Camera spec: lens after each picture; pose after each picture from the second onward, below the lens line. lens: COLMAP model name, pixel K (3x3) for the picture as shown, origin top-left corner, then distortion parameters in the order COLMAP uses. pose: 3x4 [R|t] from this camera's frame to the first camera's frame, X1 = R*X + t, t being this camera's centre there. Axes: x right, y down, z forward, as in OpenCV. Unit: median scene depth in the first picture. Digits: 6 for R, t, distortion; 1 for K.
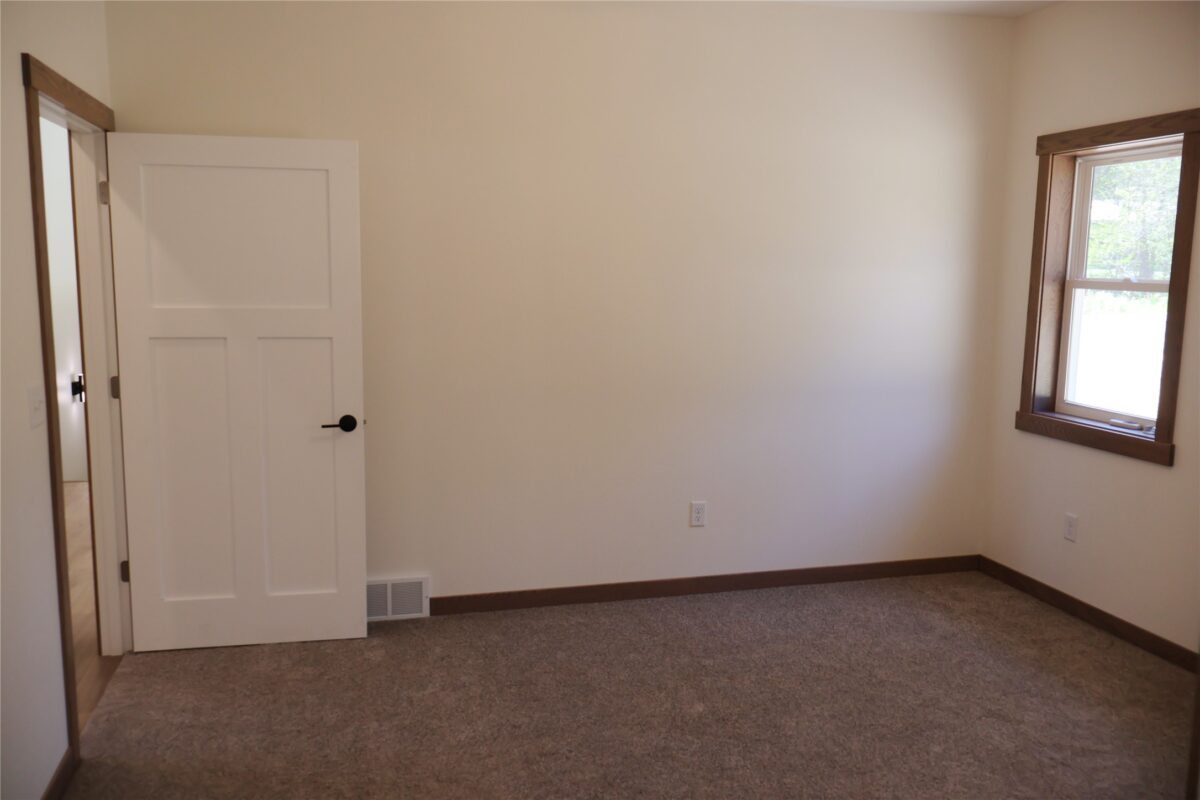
lens RADIAL K [[994.3, 0, 601.3], [0, 994.3, 403.6], [0, 0, 1]] dist [-0.004475, 0.002500]
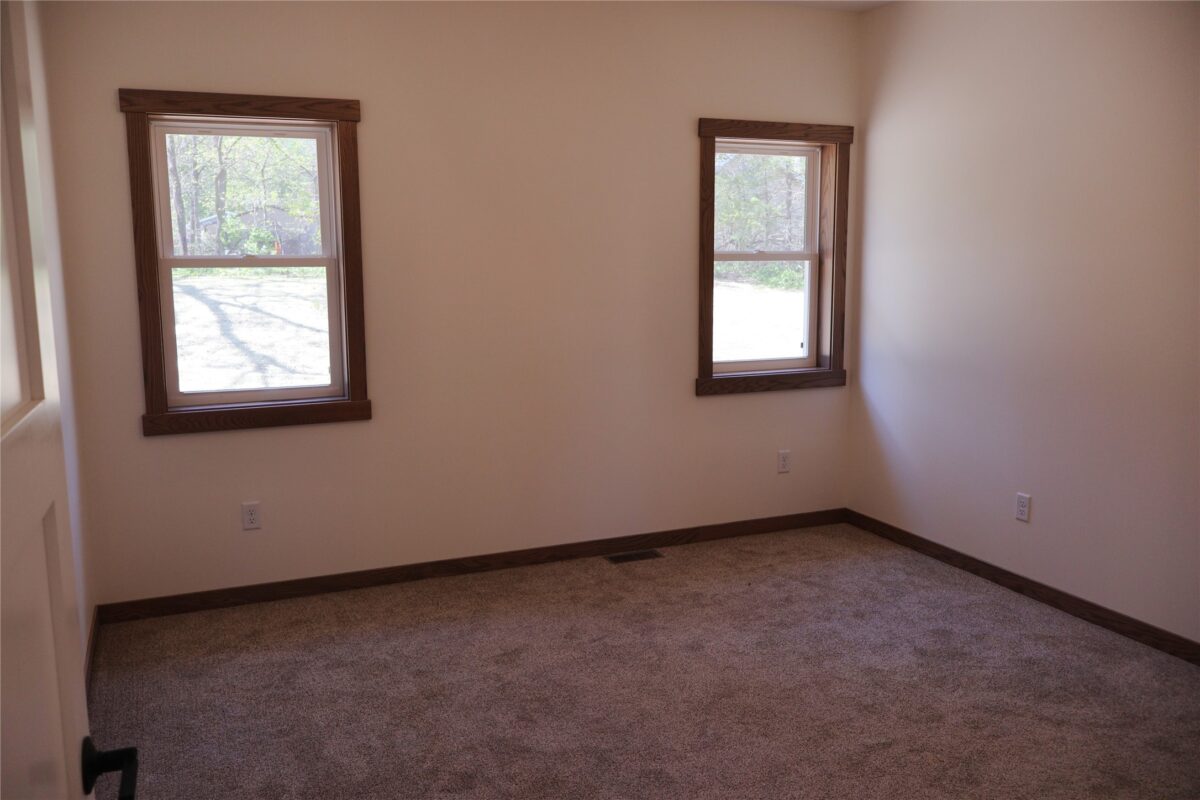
lens RADIAL K [[994.3, 0, 601.3], [0, 994.3, 403.6], [0, 0, 1]] dist [-0.004475, 0.002500]
pose [[-0.158534, -0.170455, 0.972529, -0.505880], [0.139682, 0.971207, 0.192993, -0.121092], [-0.977423, 0.166441, -0.130160, 0.788844]]
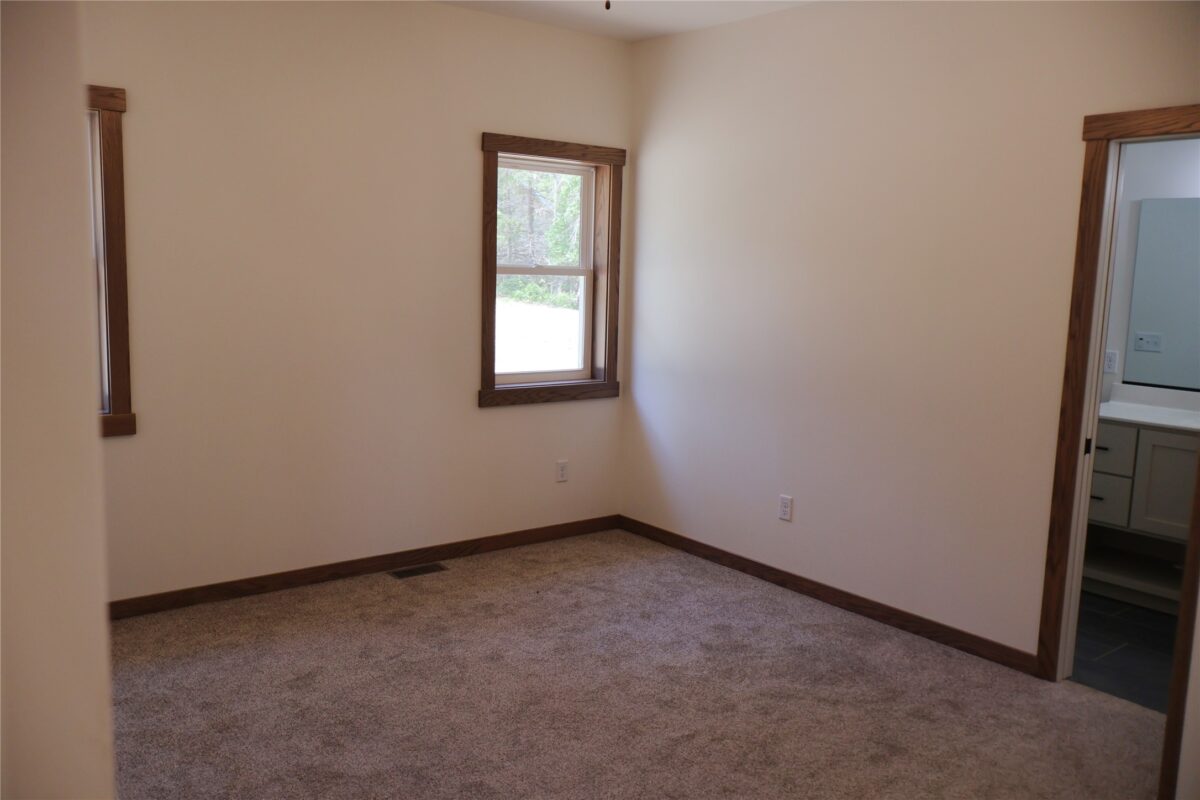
lens RADIAL K [[990.9, 0, 600.0], [0, 990.9, 400.0], [0, 0, 1]] dist [-0.012830, 0.001204]
pose [[-0.407455, -0.154777, 0.900013, -0.503000], [0.091495, 0.973655, 0.208864, -0.122920], [-0.908630, 0.167449, -0.382560, 0.802437]]
